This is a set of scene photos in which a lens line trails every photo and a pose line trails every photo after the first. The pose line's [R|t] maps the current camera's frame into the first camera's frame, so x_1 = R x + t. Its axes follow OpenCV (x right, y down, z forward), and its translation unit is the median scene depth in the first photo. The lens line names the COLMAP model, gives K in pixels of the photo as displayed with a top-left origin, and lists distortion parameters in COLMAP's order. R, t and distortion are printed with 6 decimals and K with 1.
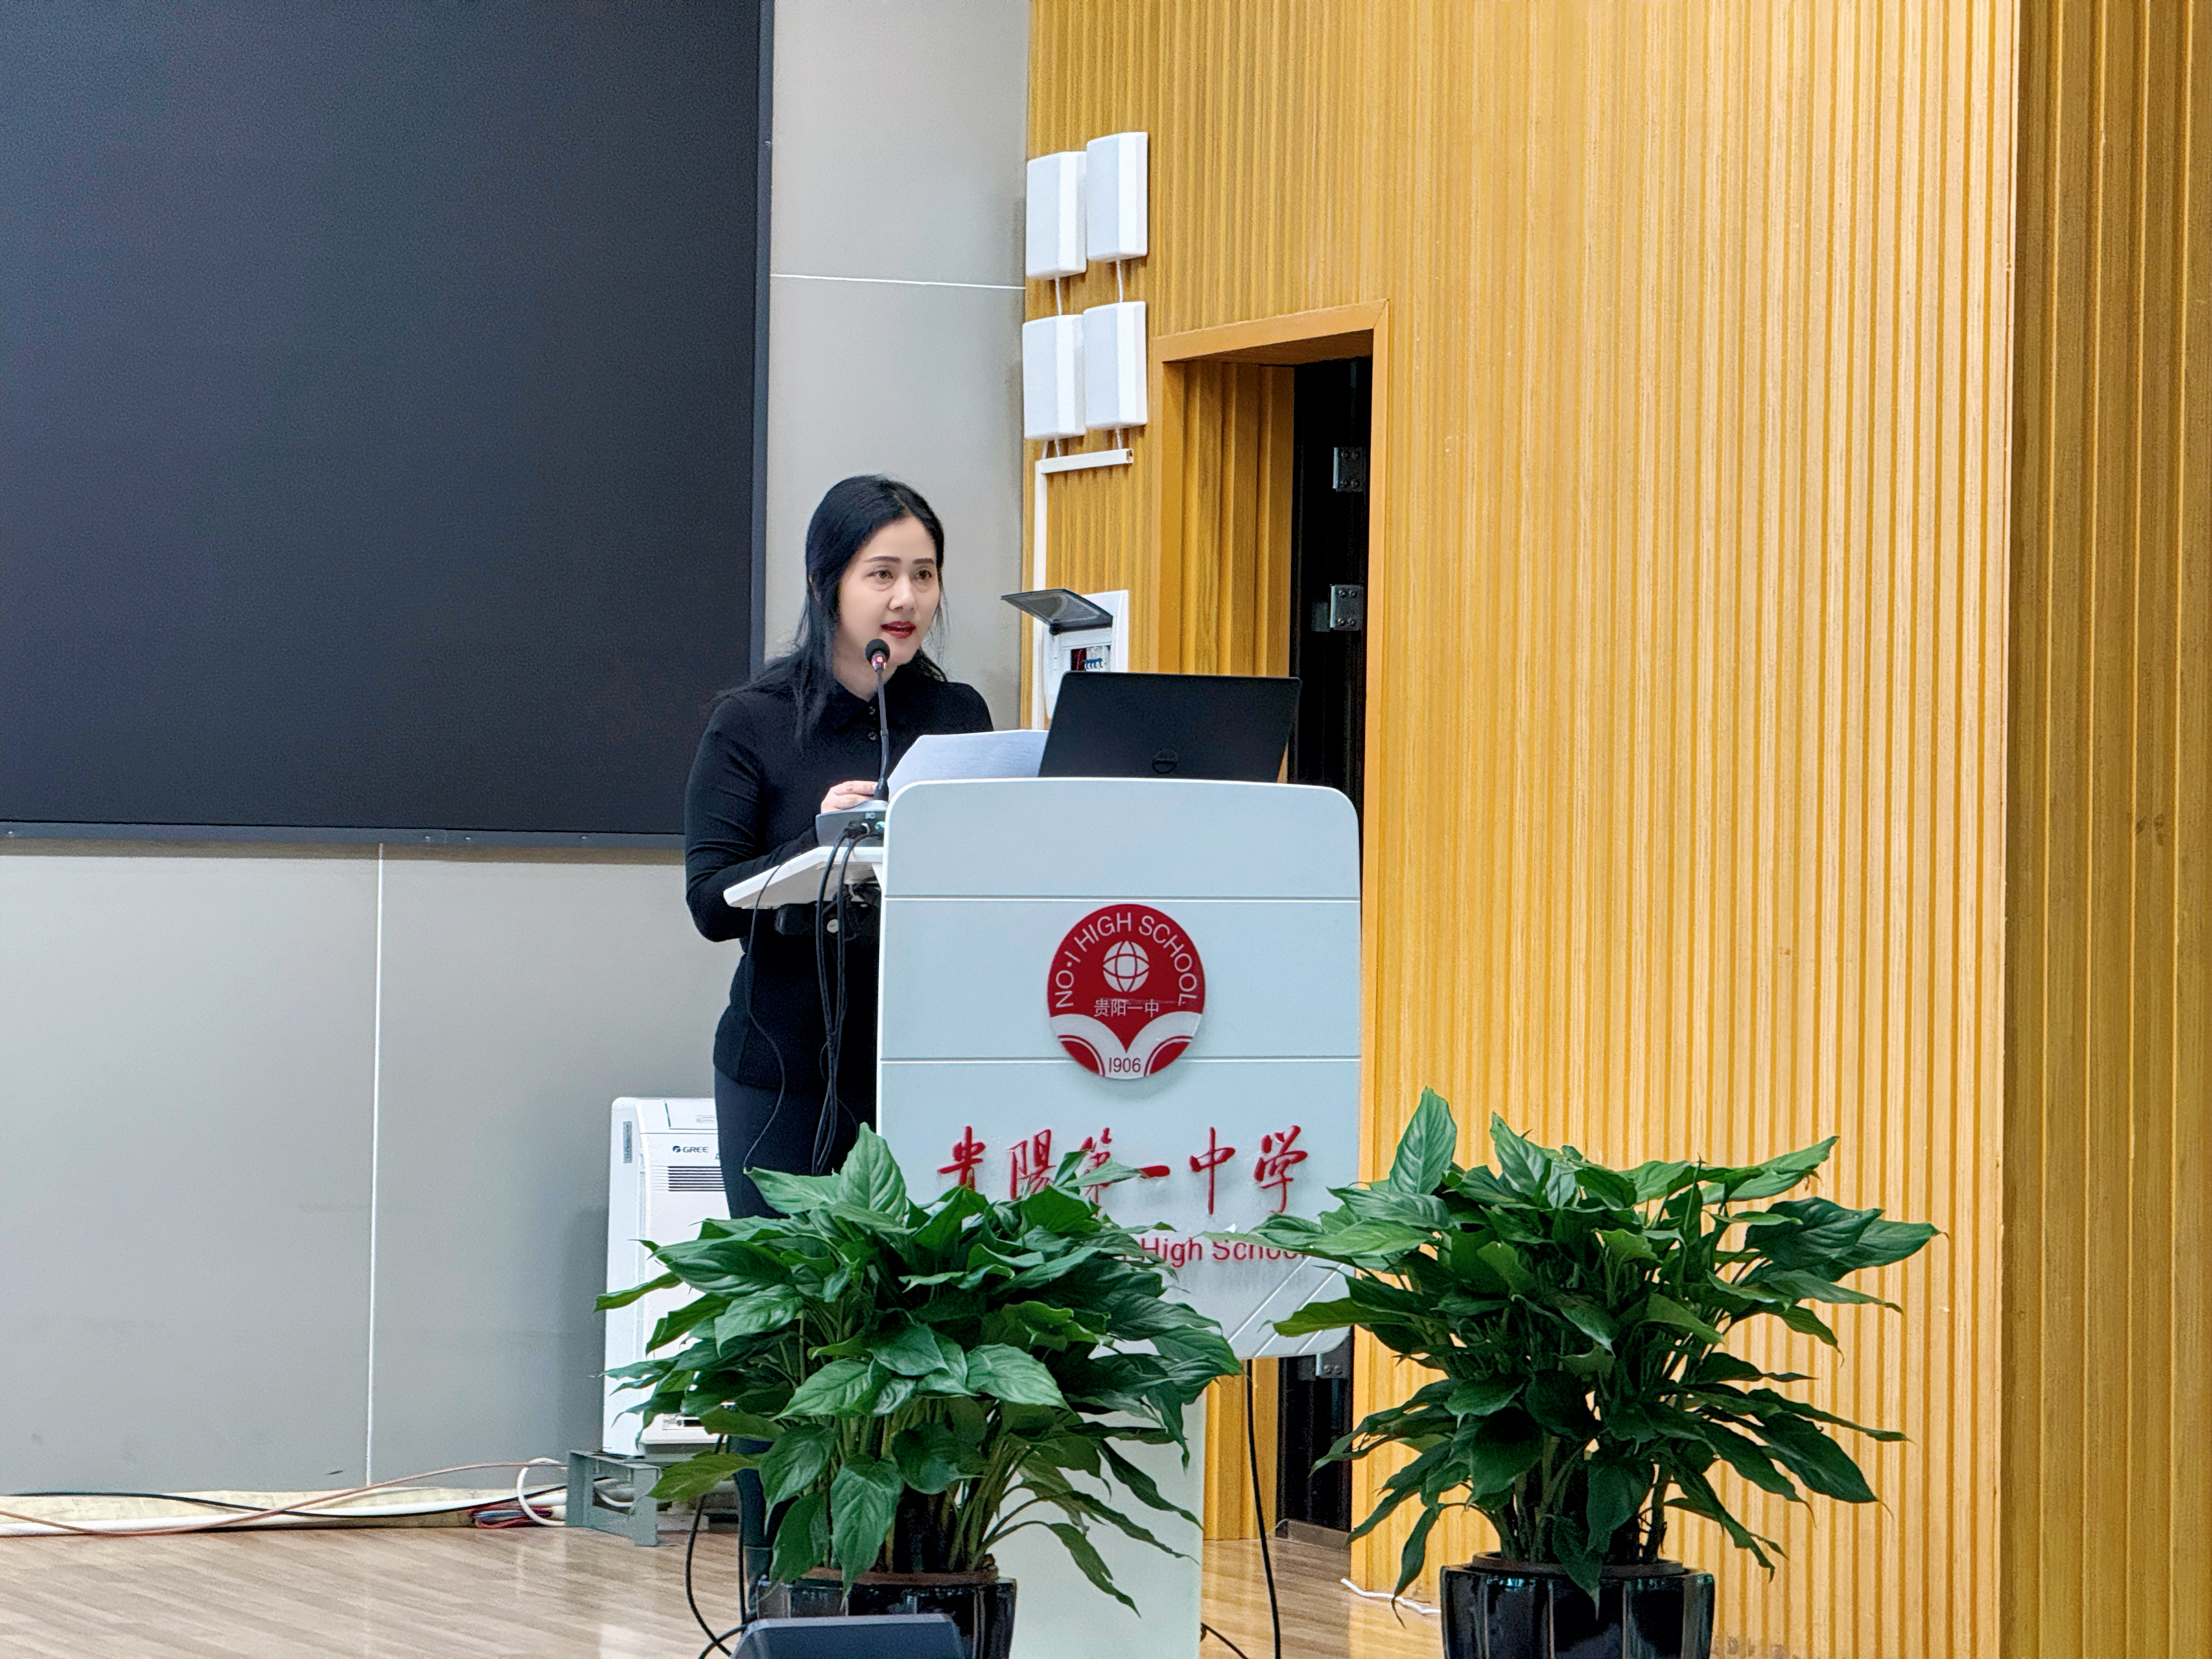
lens RADIAL K [[7600.4, 0, 1106.0], [0, 7600.4, 829.5], [0, 0, 1]] dist [0.257917, 2.857717]
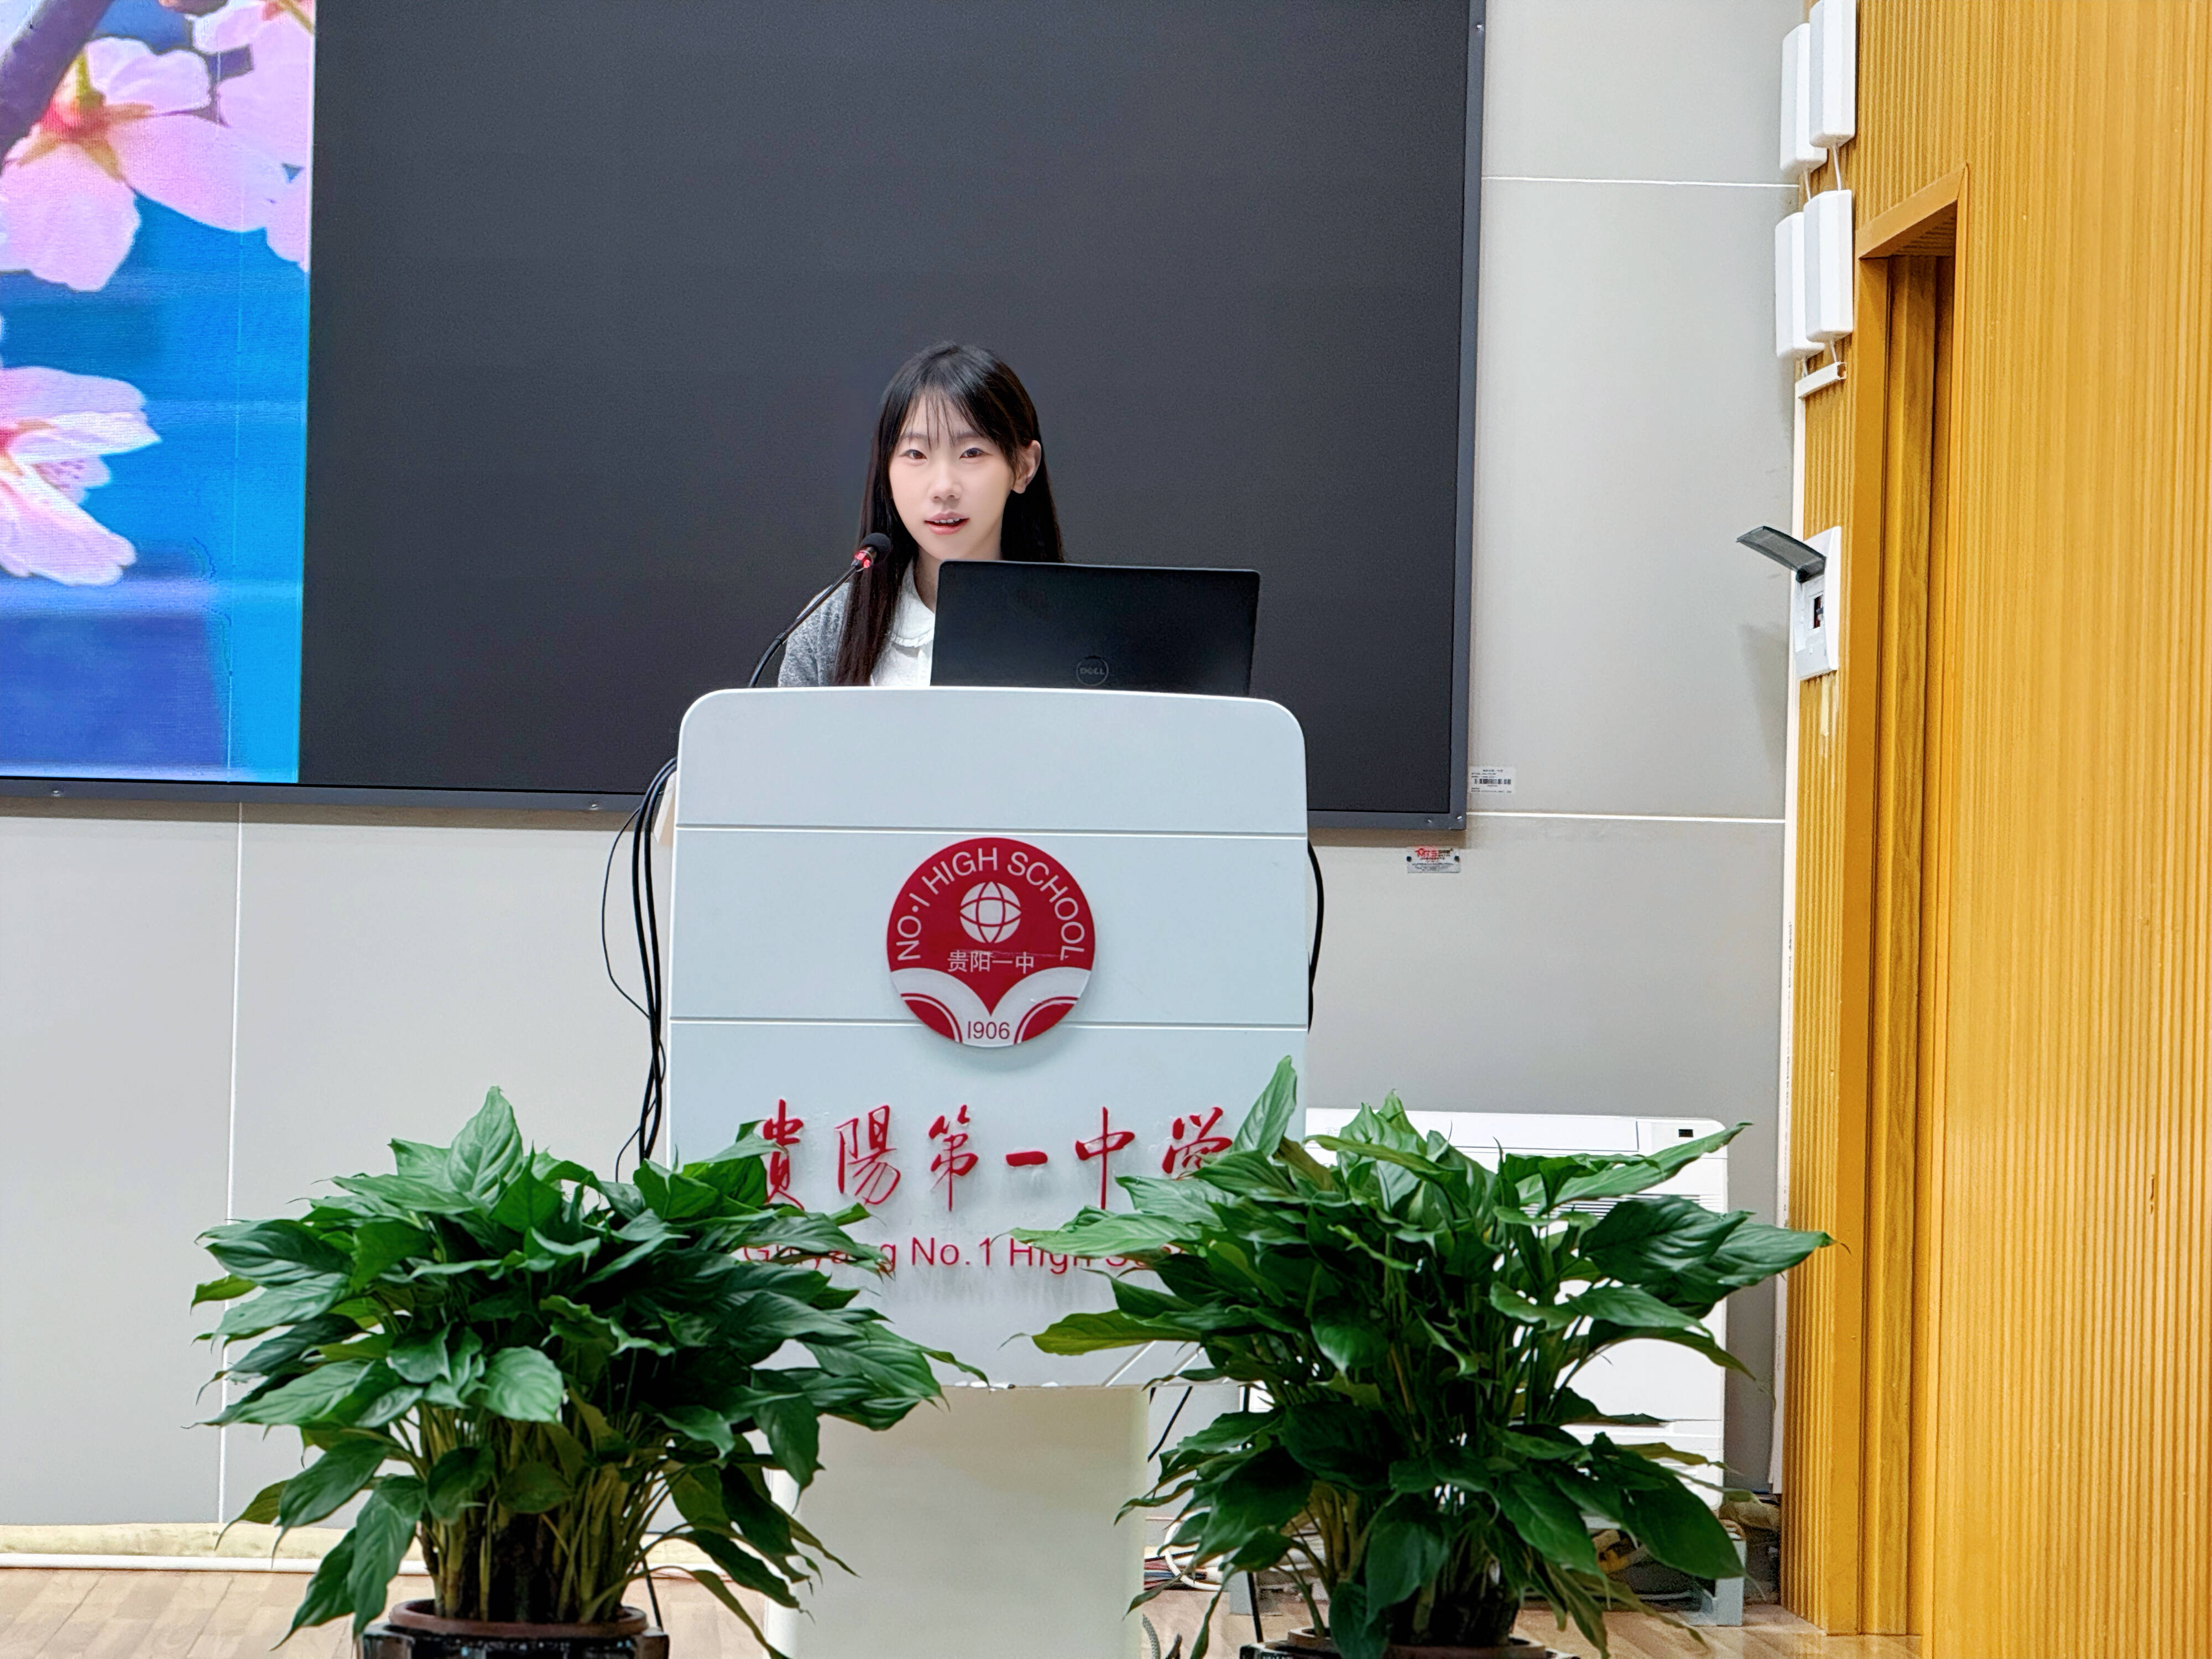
lens RADIAL K [[7656.0, 0, 1106.0], [0, 7656.0, 829.5], [0, 0, 1]] dist [0.312879, -2.217219]
pose [[0.939896, 0.000132, -0.341460, 0.304730], [-0.004884, 0.999903, -0.013059, 0.020001], [0.341425, 0.013942, 0.939806, 0.214544]]
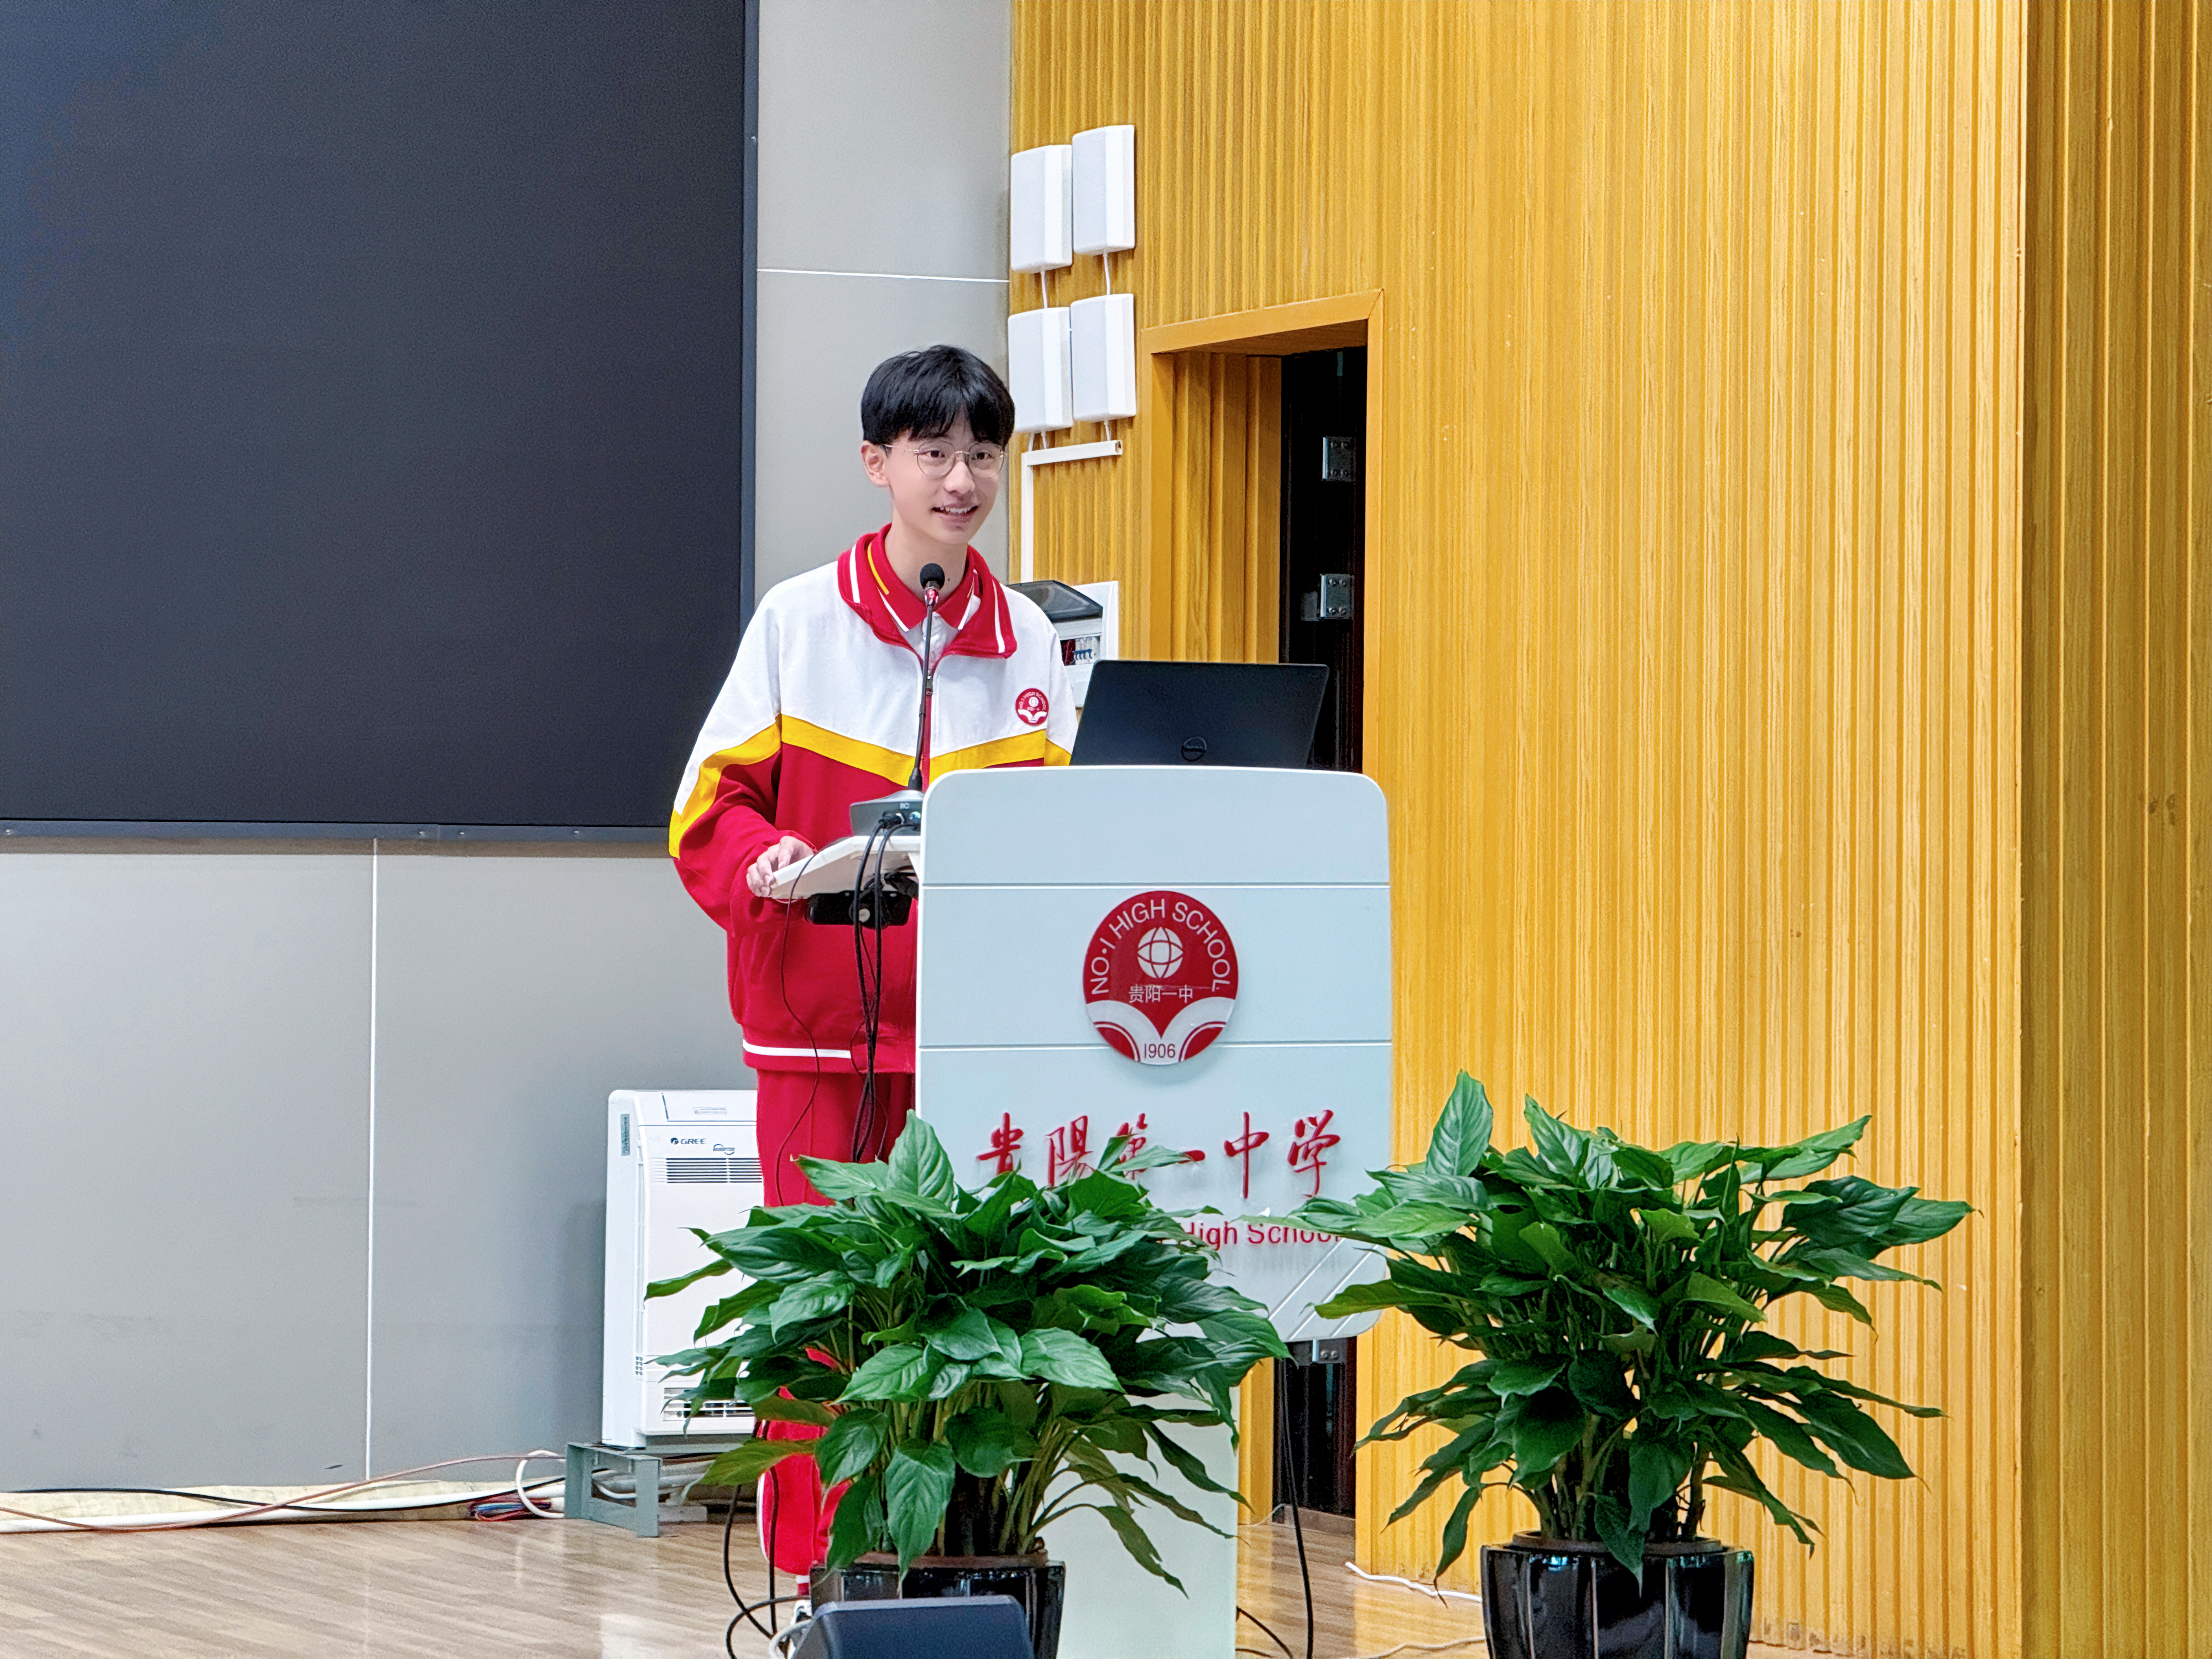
lens RADIAL K [[7600.4, 0, 1106.0], [0, 7600.4, 829.5], [0, 0, 1]] dist [0.257917, 2.857717]
pose [[0.999839, -0.007762, 0.016164, -0.020848], [0.007756, 0.999970, 0.000440, 0.001199], [-0.016167, -0.000315, 0.999869, -0.006006]]
